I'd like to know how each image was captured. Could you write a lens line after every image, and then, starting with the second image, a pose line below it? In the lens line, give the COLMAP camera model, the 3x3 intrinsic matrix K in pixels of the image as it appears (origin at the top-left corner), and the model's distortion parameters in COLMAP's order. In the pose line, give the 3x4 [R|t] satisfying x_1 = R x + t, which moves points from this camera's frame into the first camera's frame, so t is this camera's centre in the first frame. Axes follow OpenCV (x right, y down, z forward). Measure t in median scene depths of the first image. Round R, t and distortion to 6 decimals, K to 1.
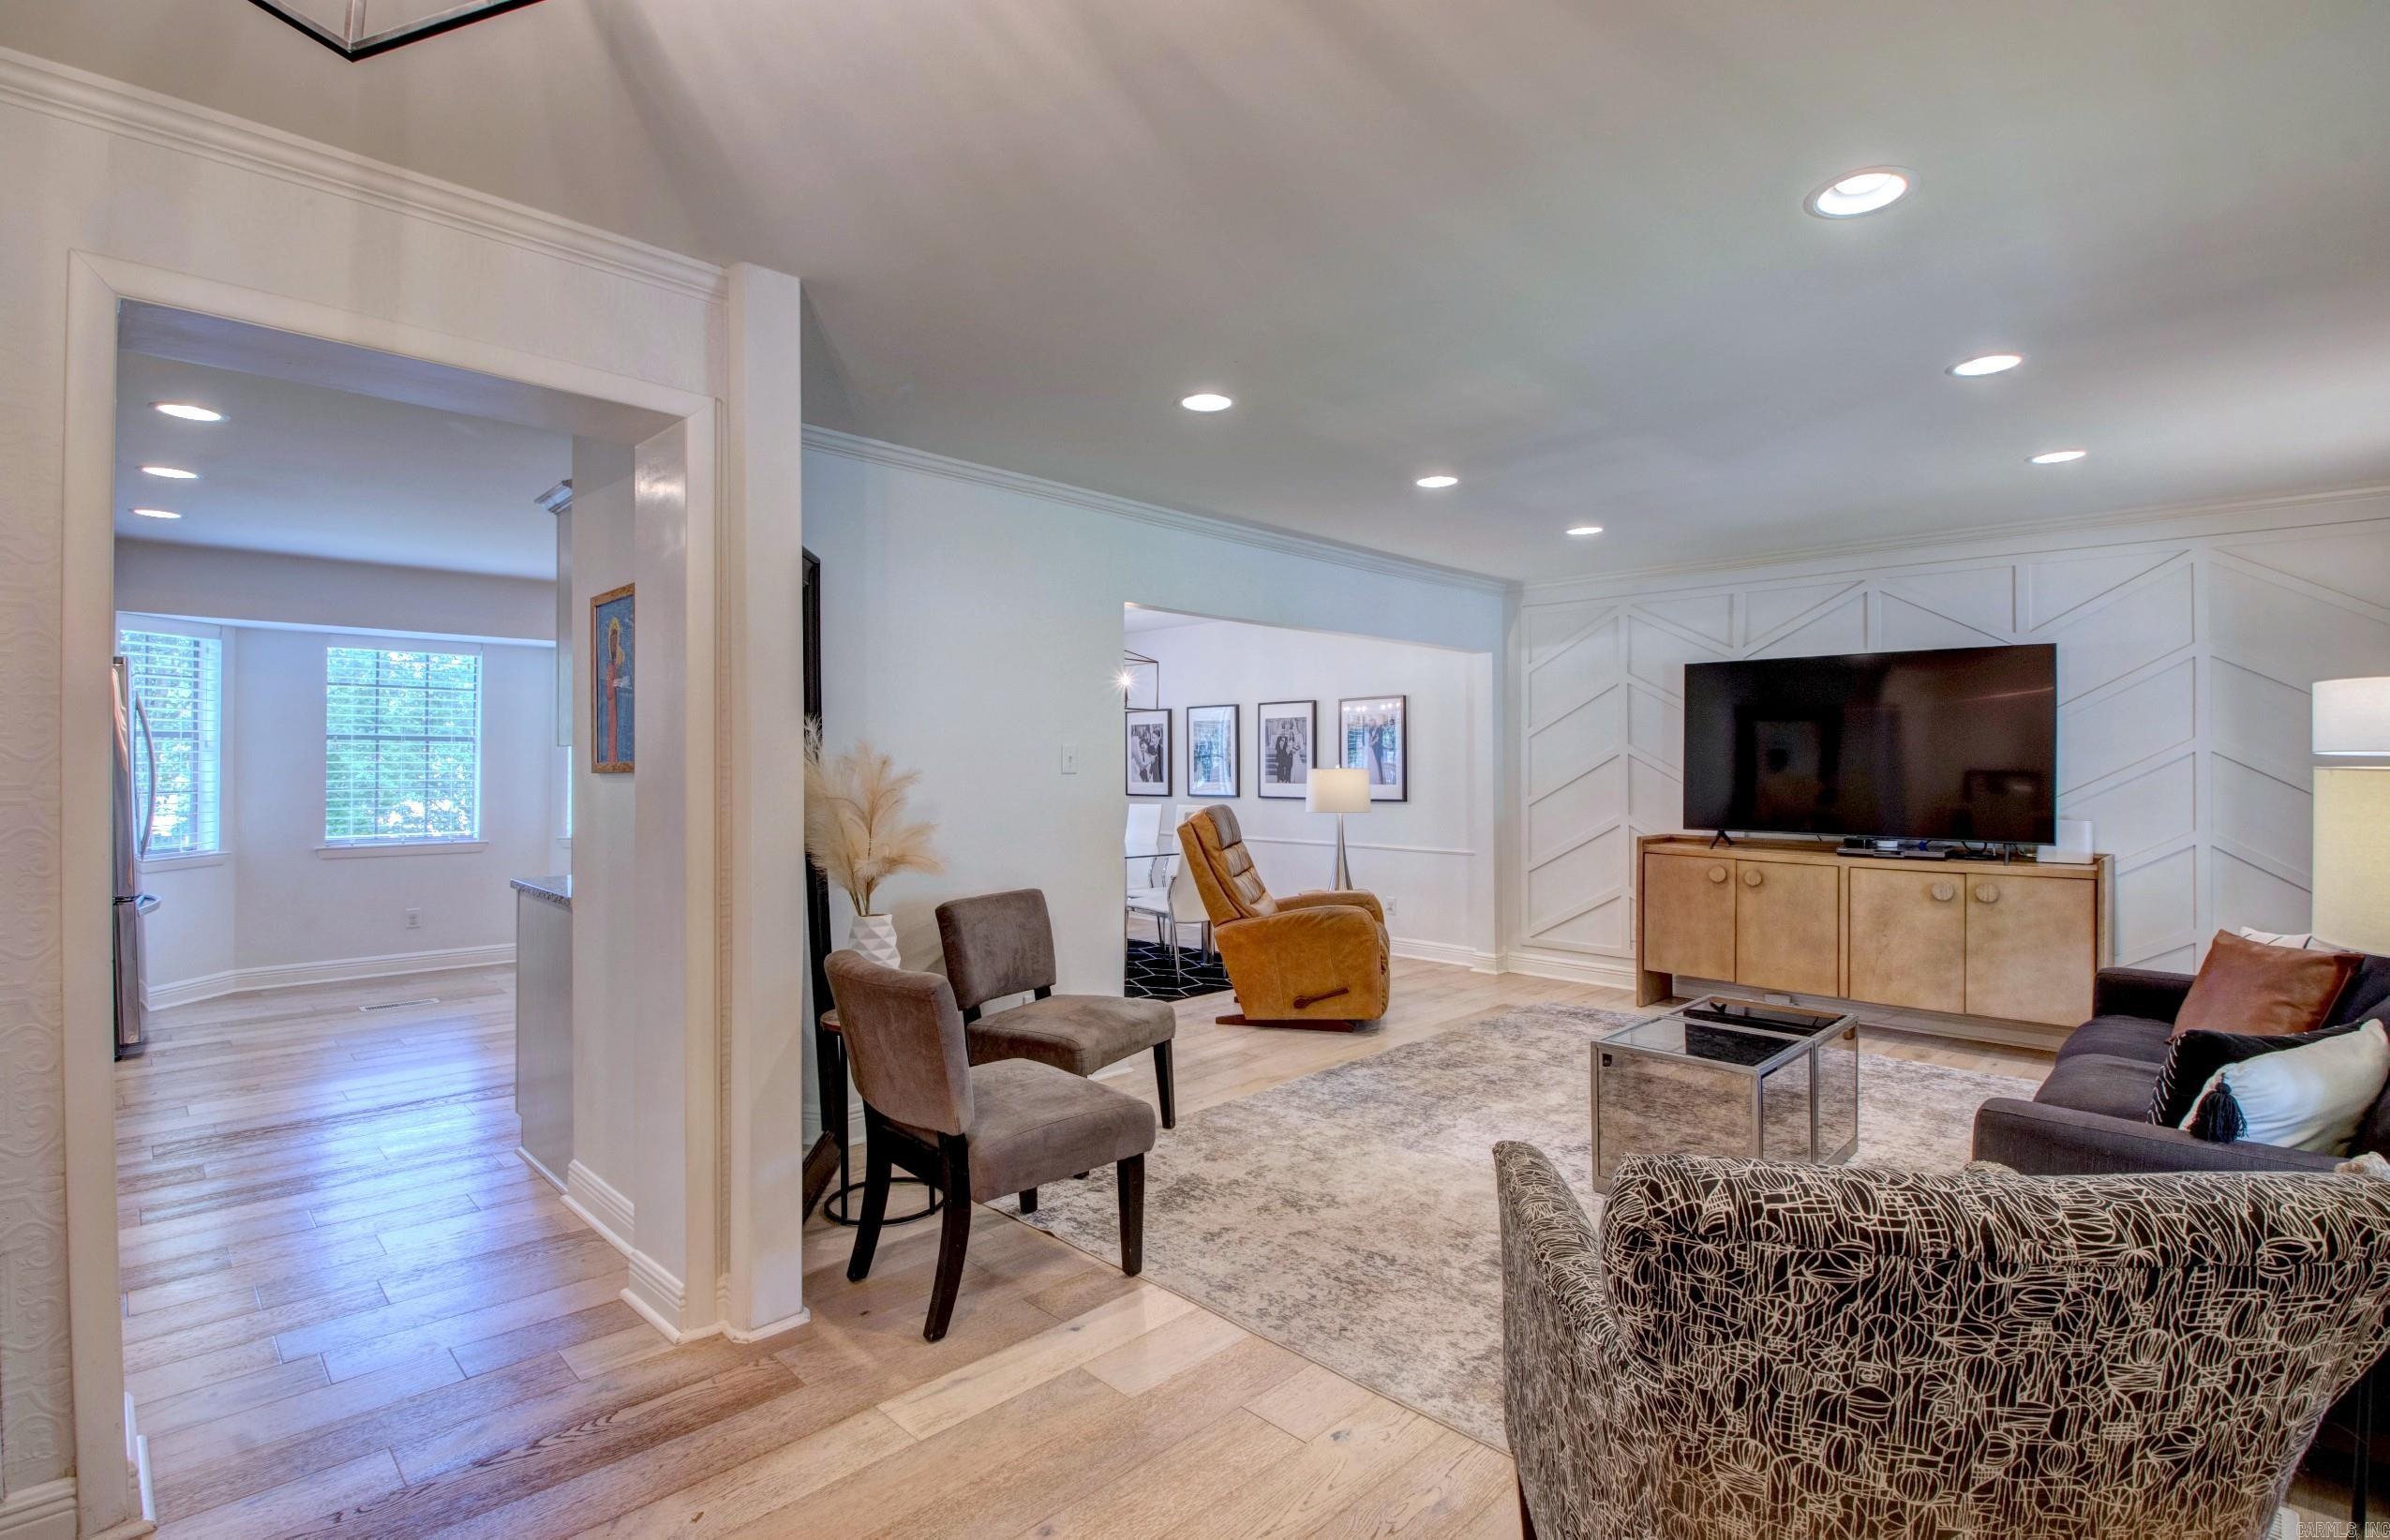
lens RADIAL K [[1116.5, 0, 1185.4], [0, 1116.5, 757.2], [0, 0, 1]] dist [-0.007175, -0.014042]
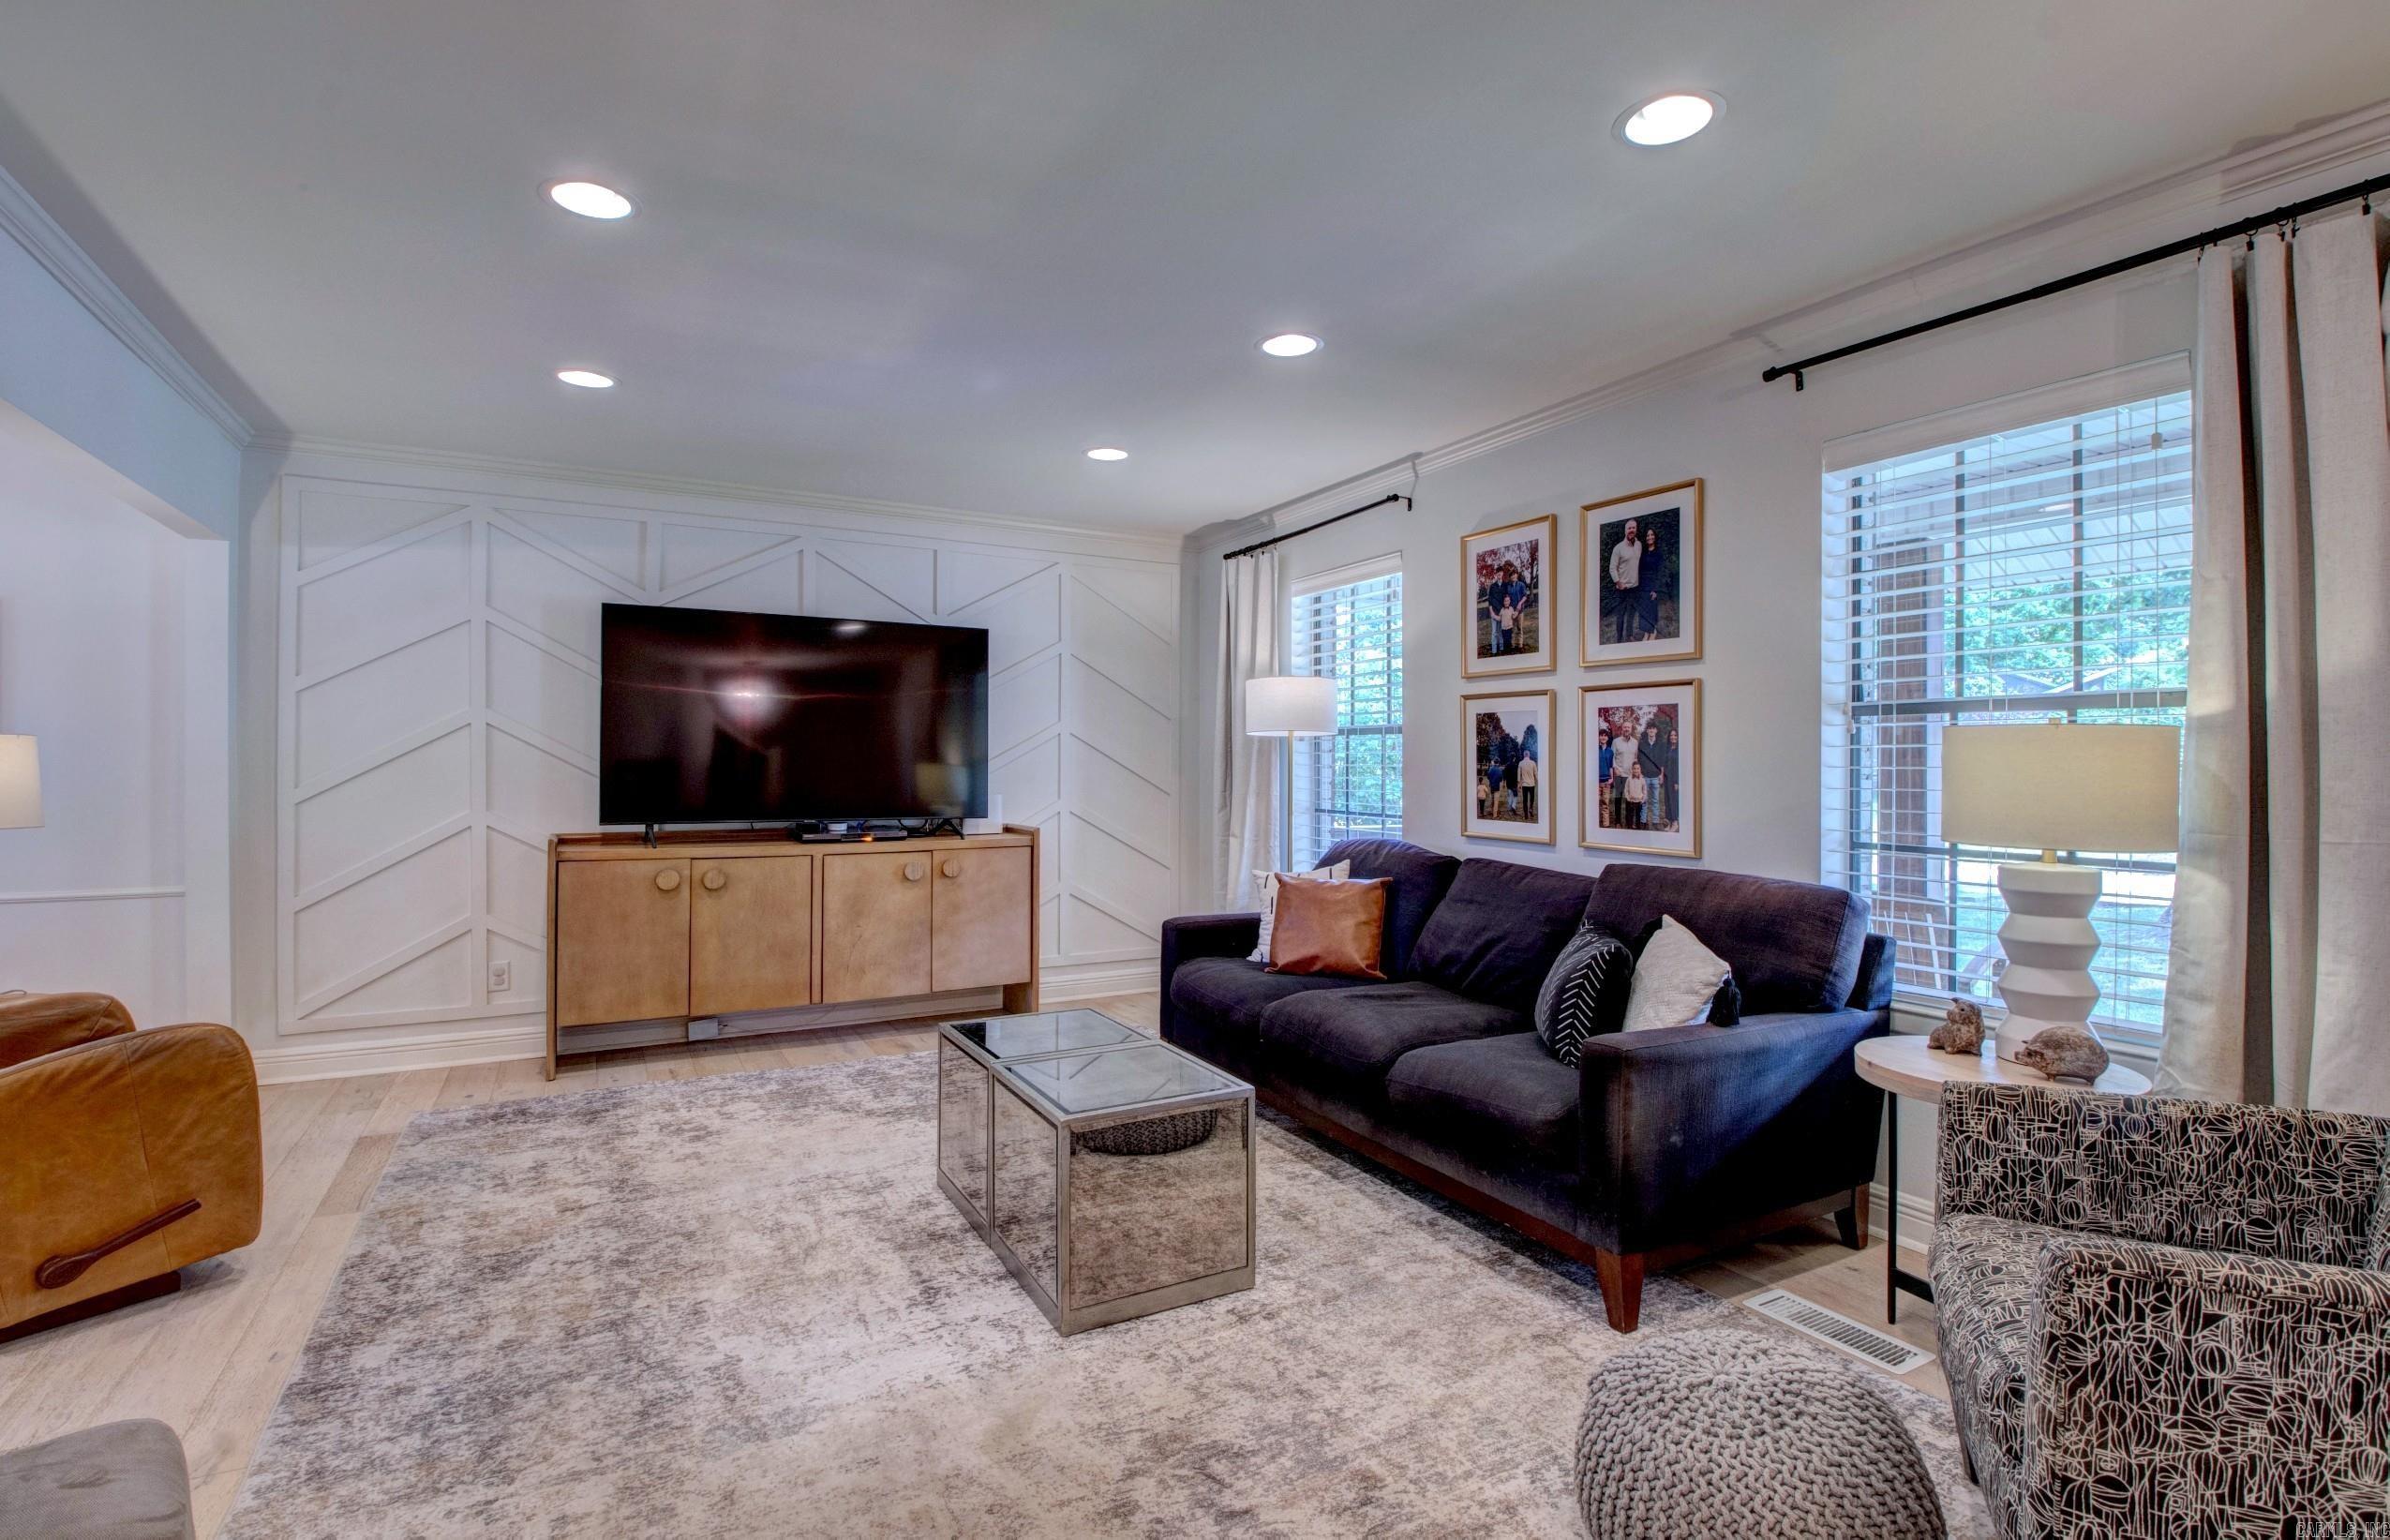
lens RADIAL K [[1116.5, 0, 1196.2], [0, 1116.5, 760.2], [0, 0, 1]] dist [-0.007175, -0.014042]
pose [[0.274168, -0.000423, 0.961682, -0.173813], [-0.008099, 0.999963, 0.002749, 0.017812], [-0.961648, -0.008542, 0.274154, 0.459551]]
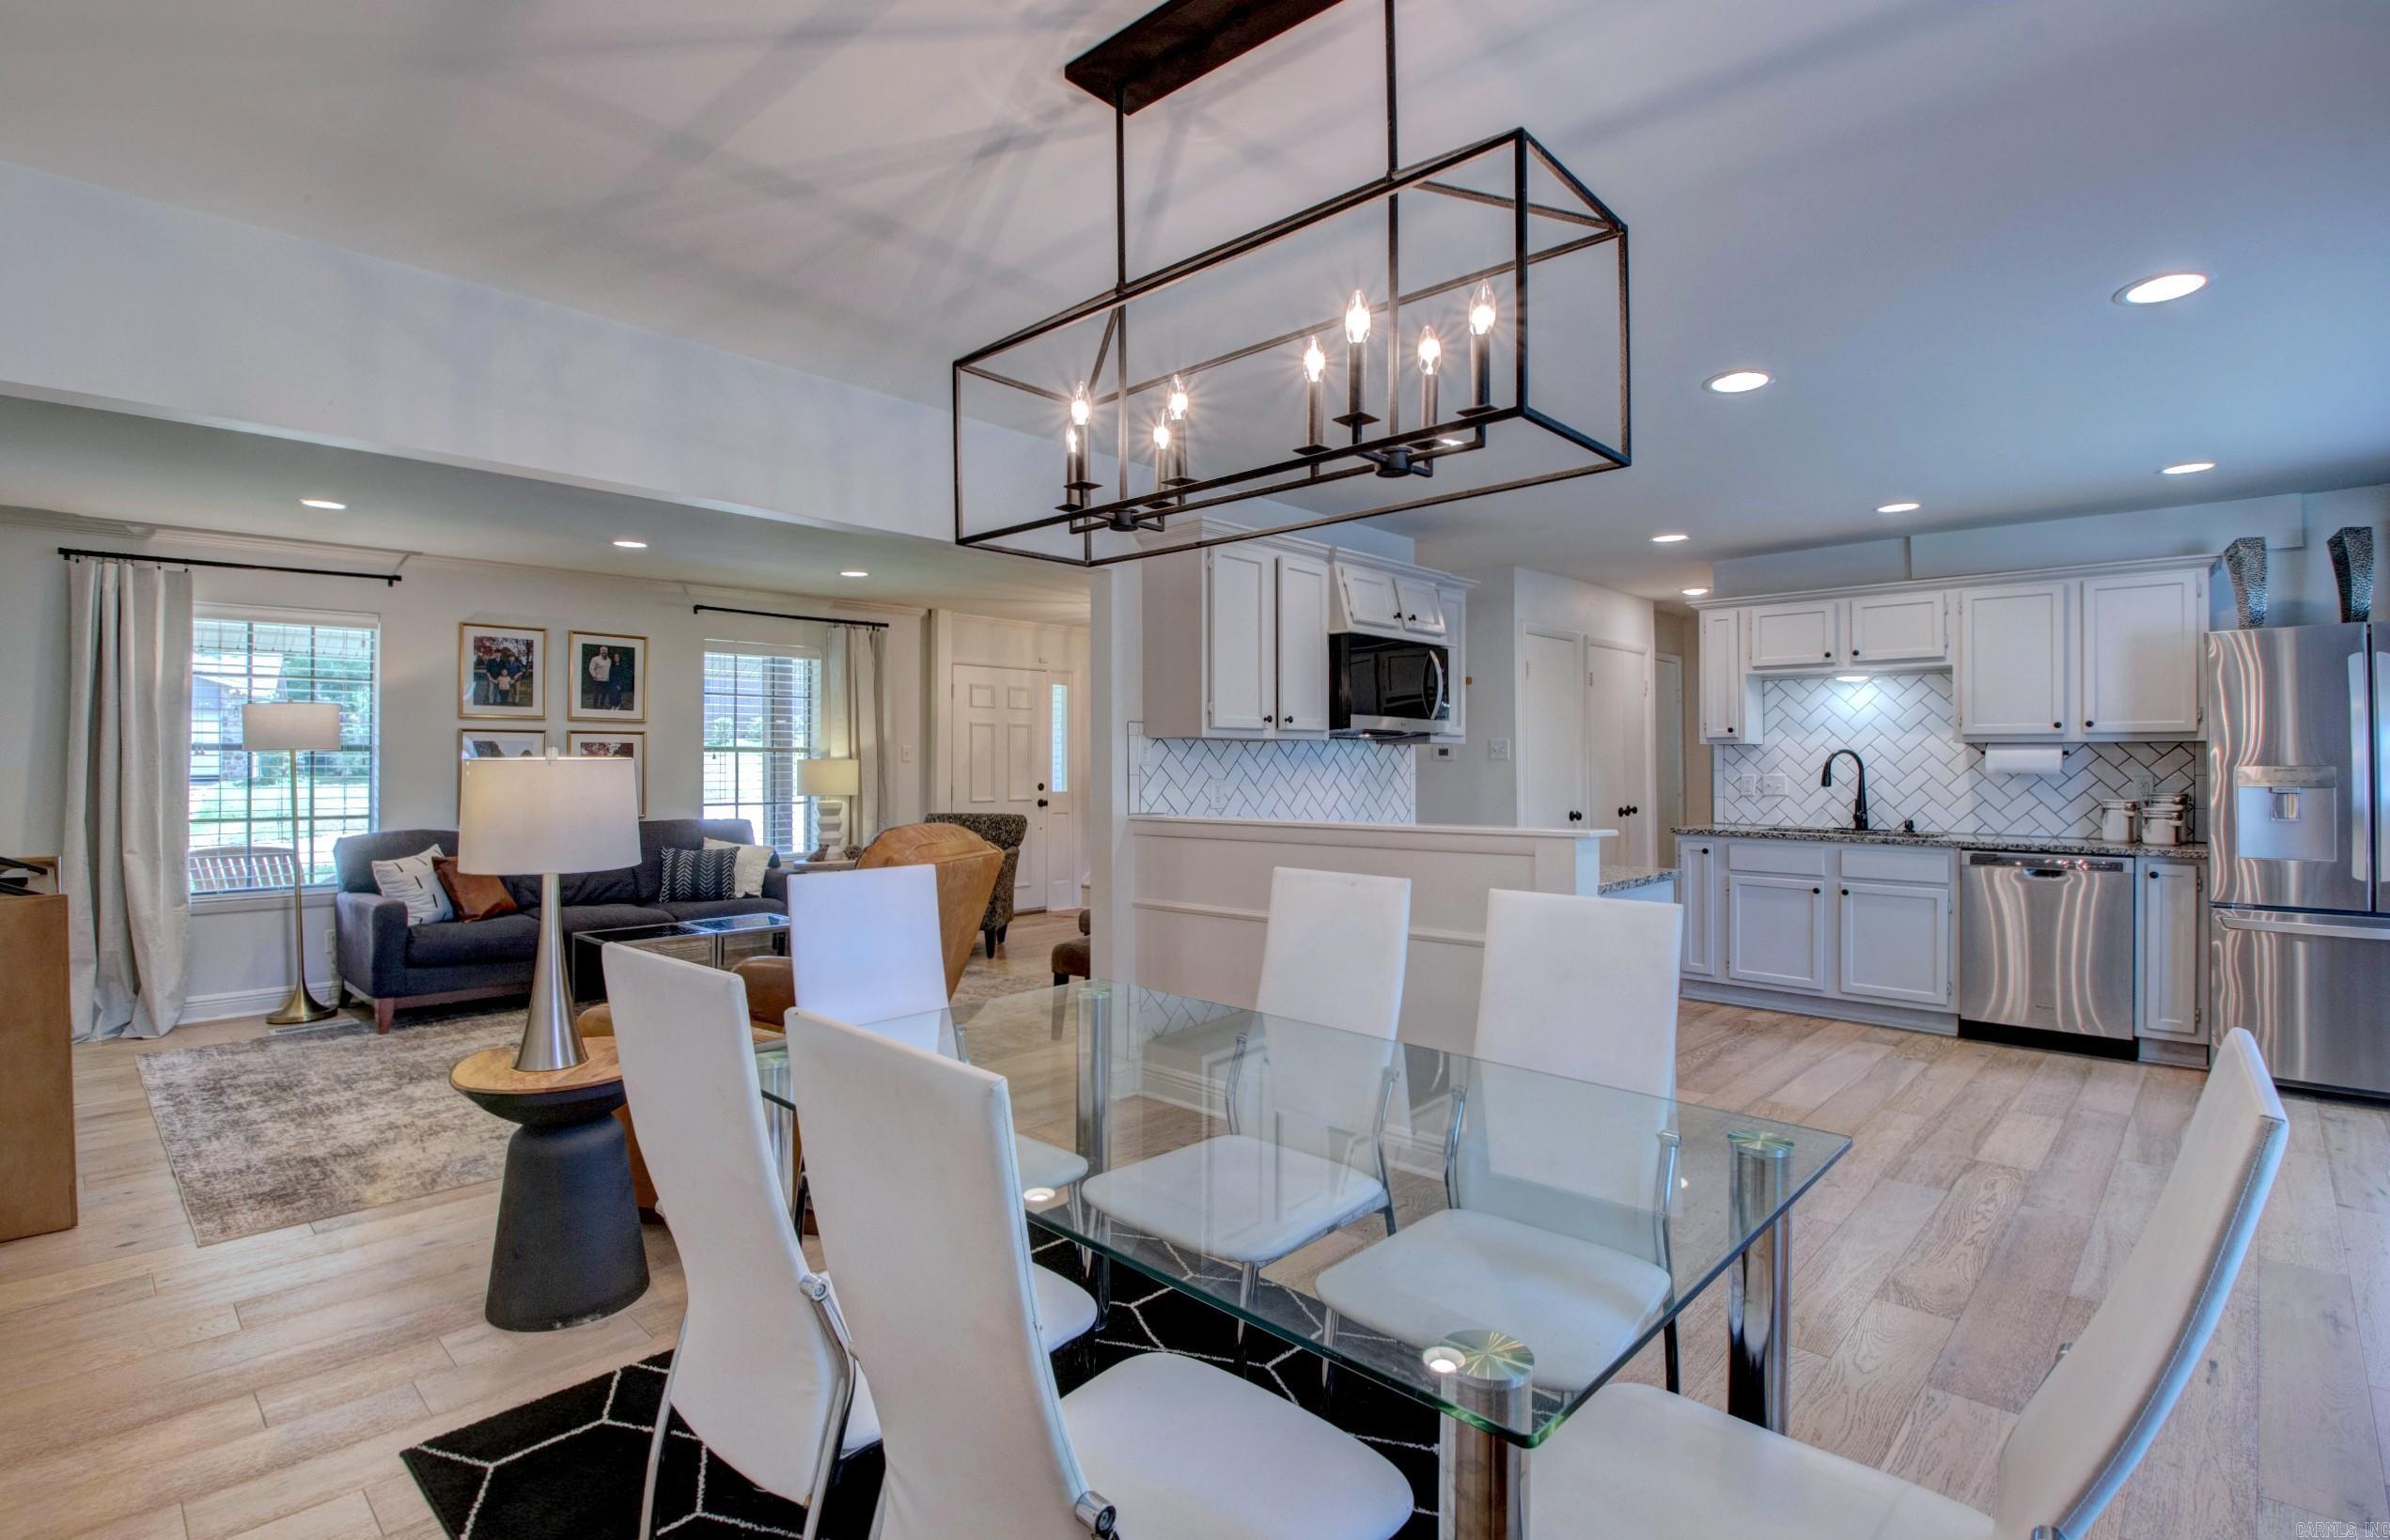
lens RADIAL K [[1116.3, 0, 1188.8], [0, 1116.3, 769.3], [0, 0, 1]] dist [-0.007175, -0.014042]
pose [[-0.999534, 0.000778, -0.030517, -0.095351], [0.000834, 0.999998, -0.001803, 0.018377], [0.030515, -0.001827, -0.999533, 1.673169]]
